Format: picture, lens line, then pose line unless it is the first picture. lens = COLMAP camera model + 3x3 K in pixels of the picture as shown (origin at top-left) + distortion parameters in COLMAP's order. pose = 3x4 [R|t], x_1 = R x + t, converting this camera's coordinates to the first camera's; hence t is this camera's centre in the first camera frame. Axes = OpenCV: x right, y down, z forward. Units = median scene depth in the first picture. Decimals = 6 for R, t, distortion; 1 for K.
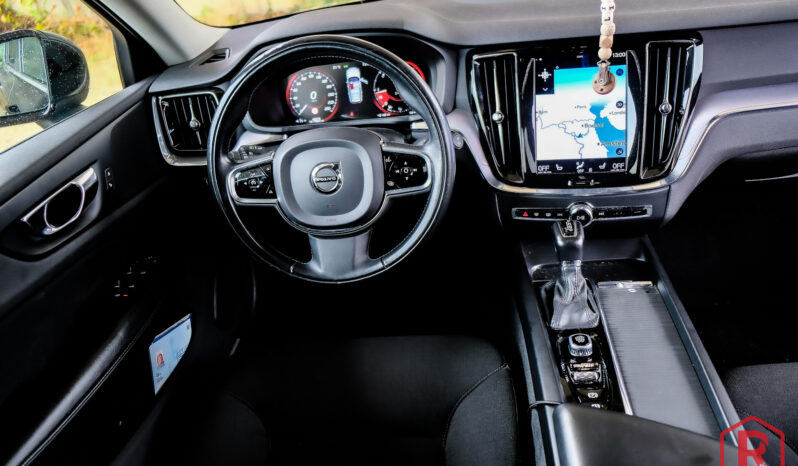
lens RADIAL K [[610.7, 0, 399.0], [0, 610.7, 233.0], [0, 0, 1]] dist [-0.005789, -0.003084]
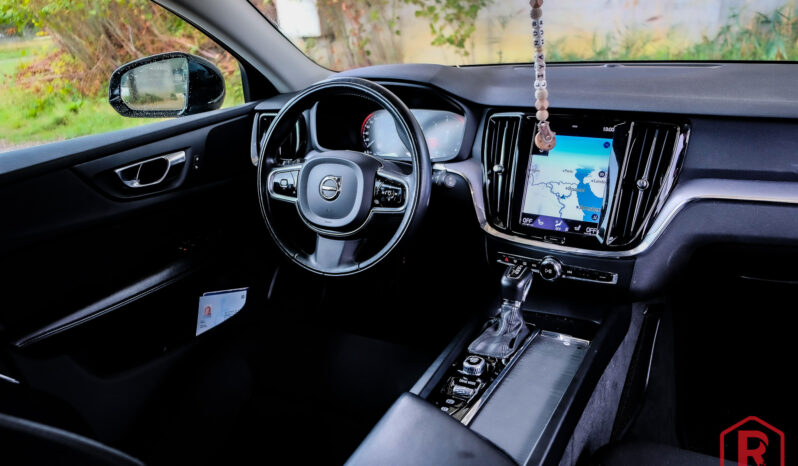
lens RADIAL K [[610.7, 0, 399.0], [0, 610.7, 233.0], [0, 0, 1]] dist [-0.005789, -0.003084]
pose [[0.920259, 0.200994, -0.335746, 0.410053], [-0.236972, 0.969034, -0.069412, 0.048312], [0.311398, 0.143439, 0.939392, -0.104281]]
